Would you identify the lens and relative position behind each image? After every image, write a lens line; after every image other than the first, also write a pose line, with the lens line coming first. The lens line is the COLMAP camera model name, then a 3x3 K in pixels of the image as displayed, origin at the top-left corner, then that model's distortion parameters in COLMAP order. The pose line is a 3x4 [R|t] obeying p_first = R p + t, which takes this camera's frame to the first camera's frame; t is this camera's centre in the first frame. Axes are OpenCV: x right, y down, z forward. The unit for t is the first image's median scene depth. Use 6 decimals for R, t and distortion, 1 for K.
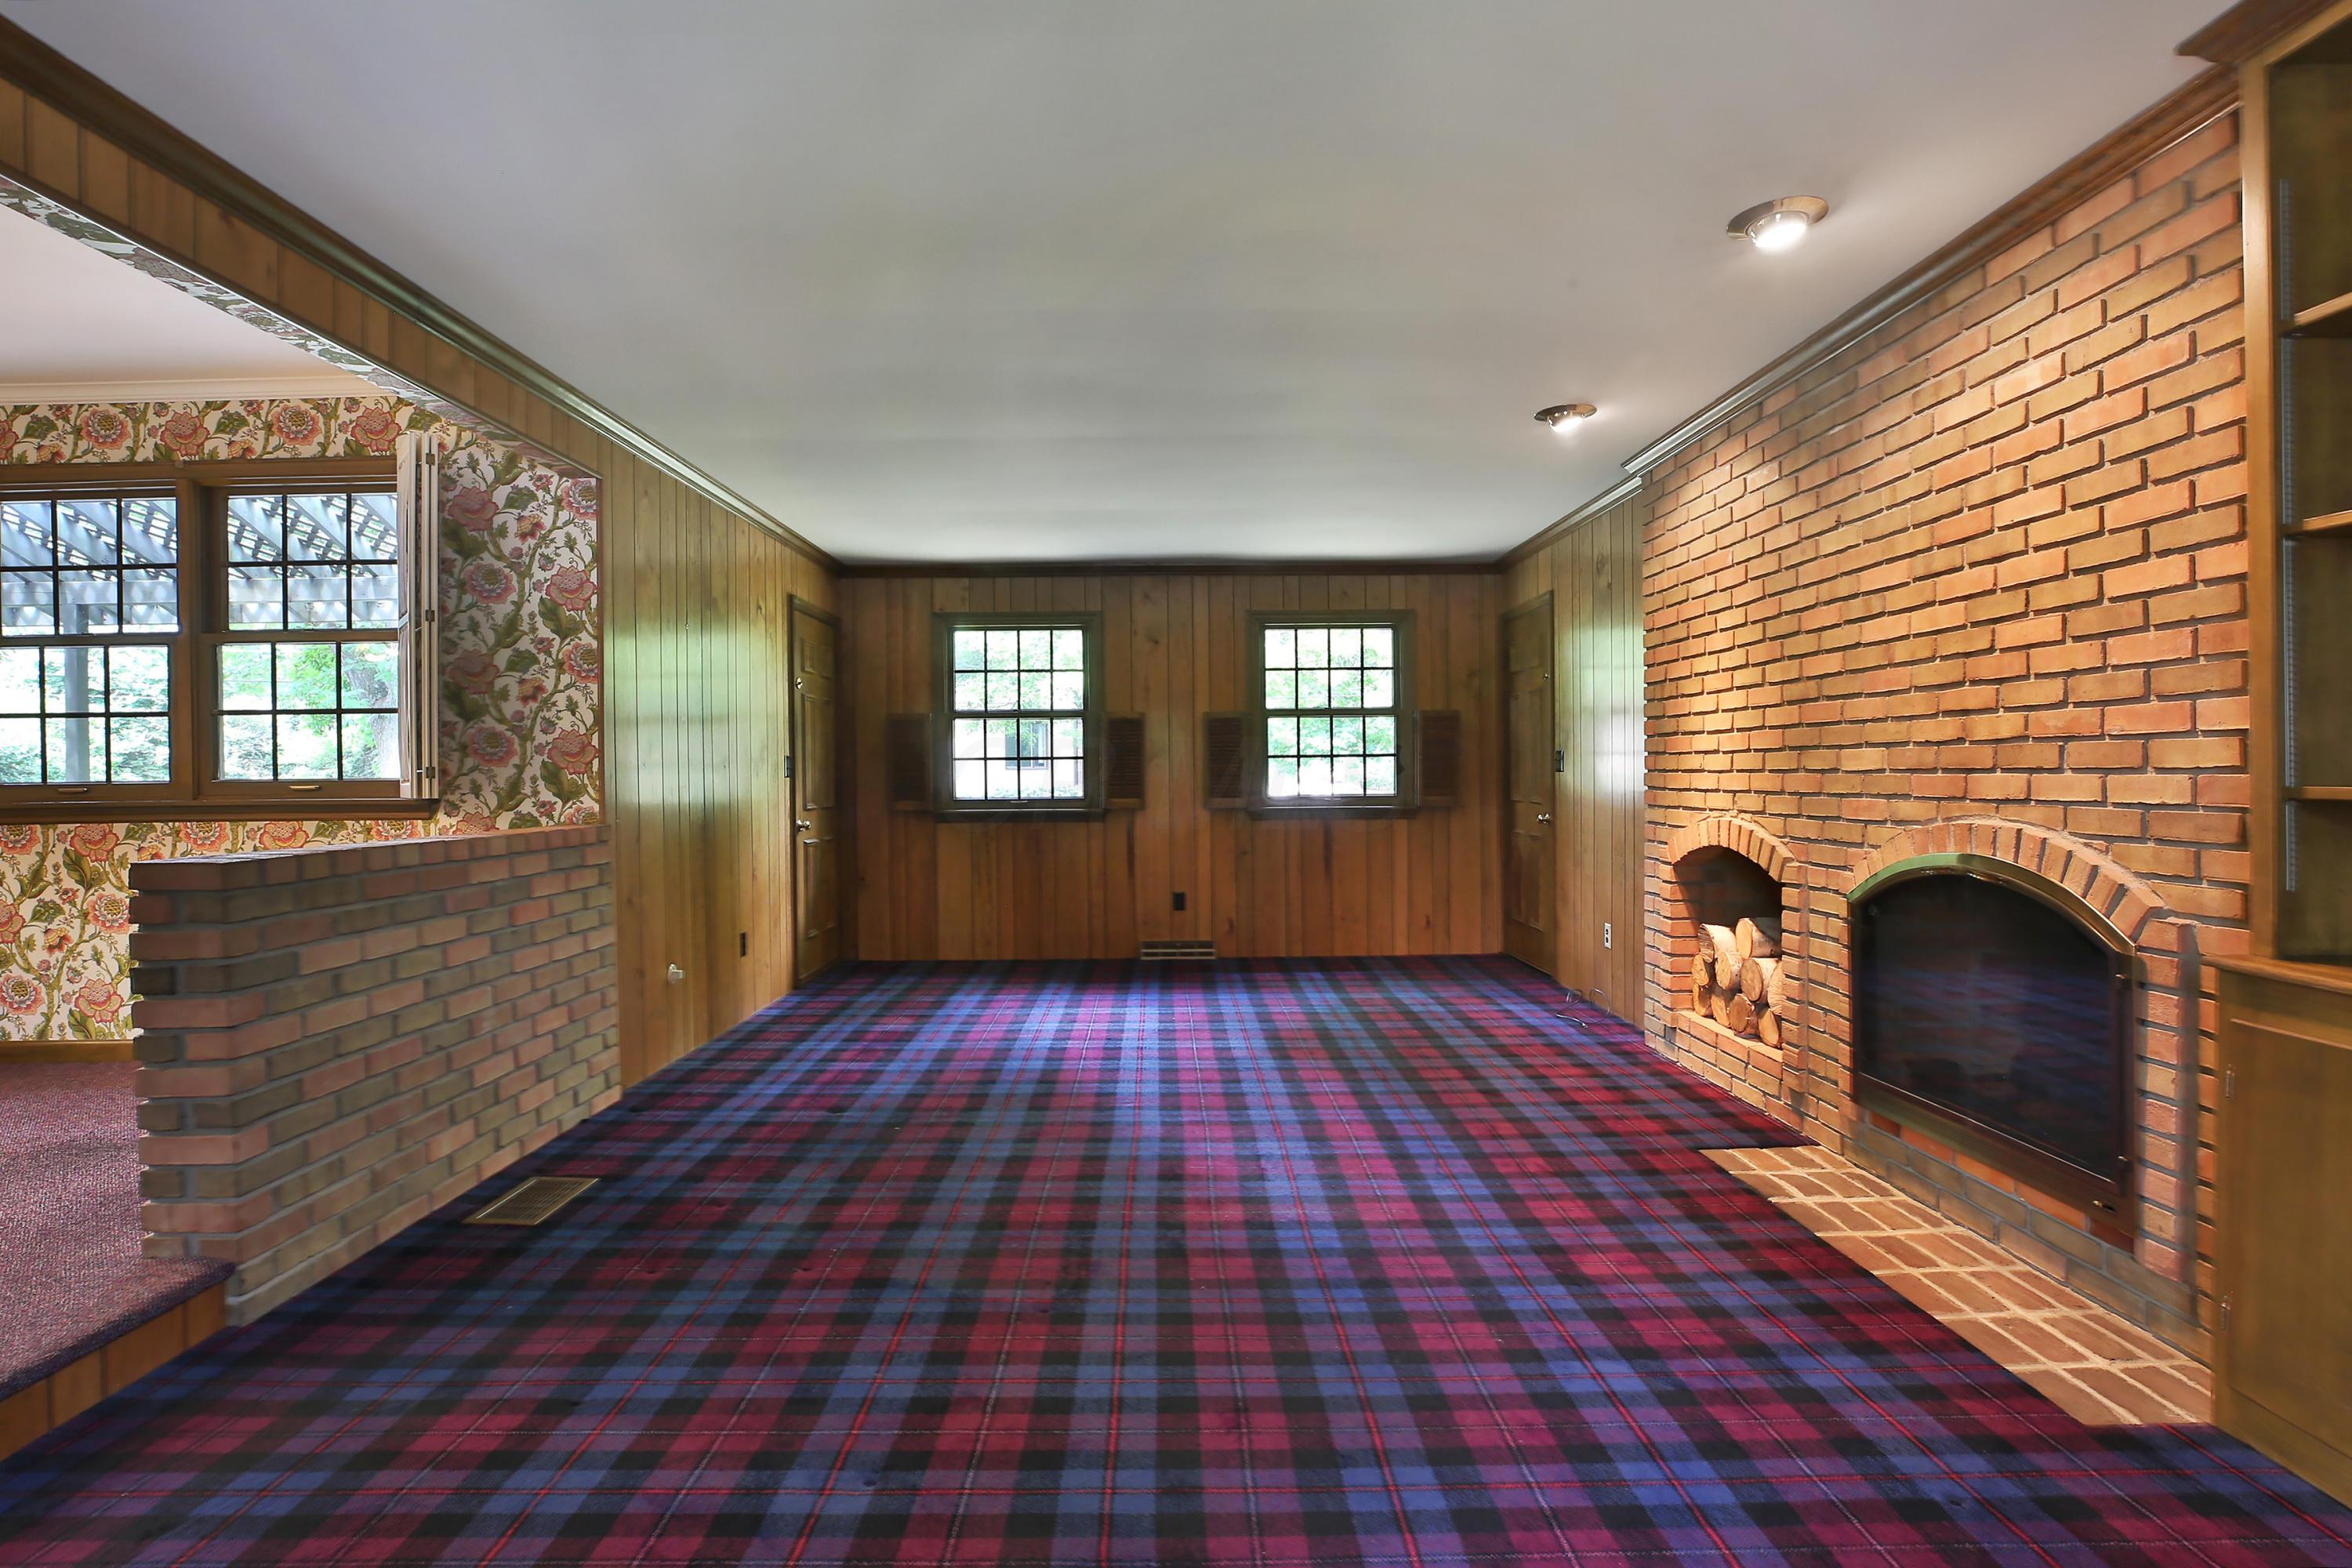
lens RADIAL K [[1147.8, 0, 1146.1], [0, 1147.8, 774.8], [0, 0, 1]] dist [-0.037778, 0.014957]
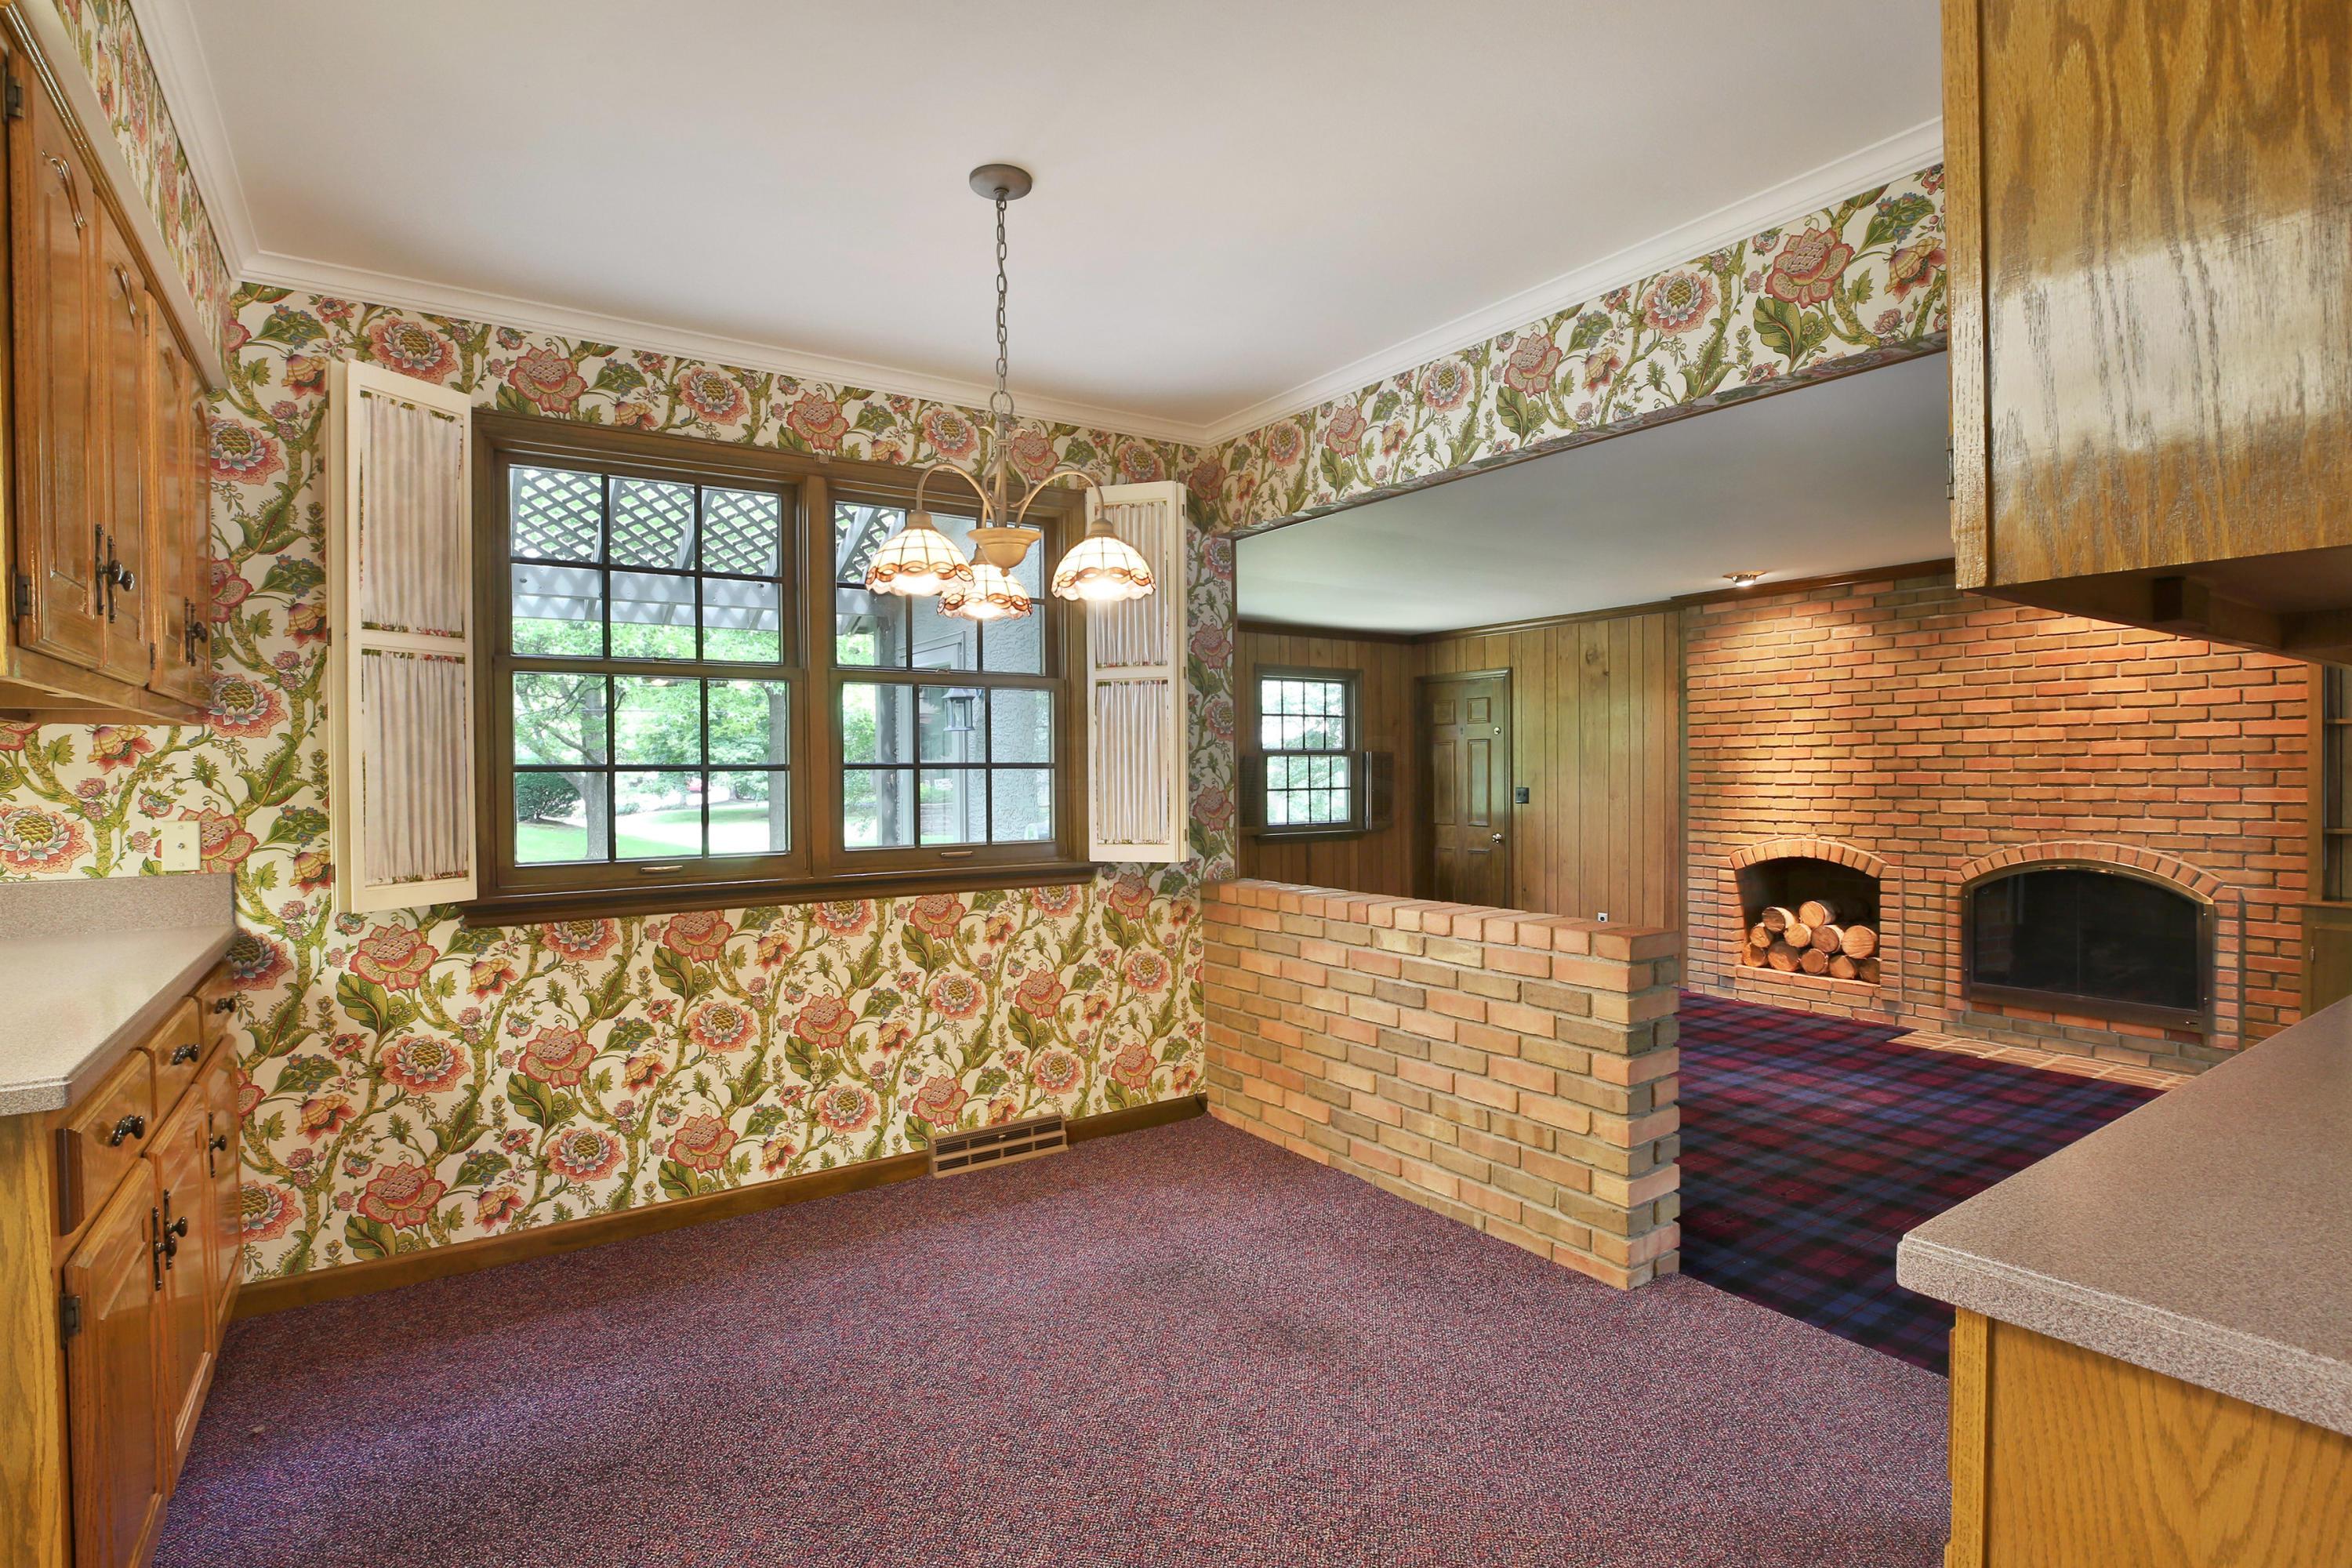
lens RADIAL K [[1147.8, 0, 1146.1], [0, 1147.8, 774.8], [0, 0, 1]] dist [-0.037778, 0.014957]
pose [[0.830543, 0.001270, 0.556954, -1.116171], [0.001631, 0.999988, -0.004711, -0.044985], [-0.556953, 0.004821, 0.830530, 0.189470]]
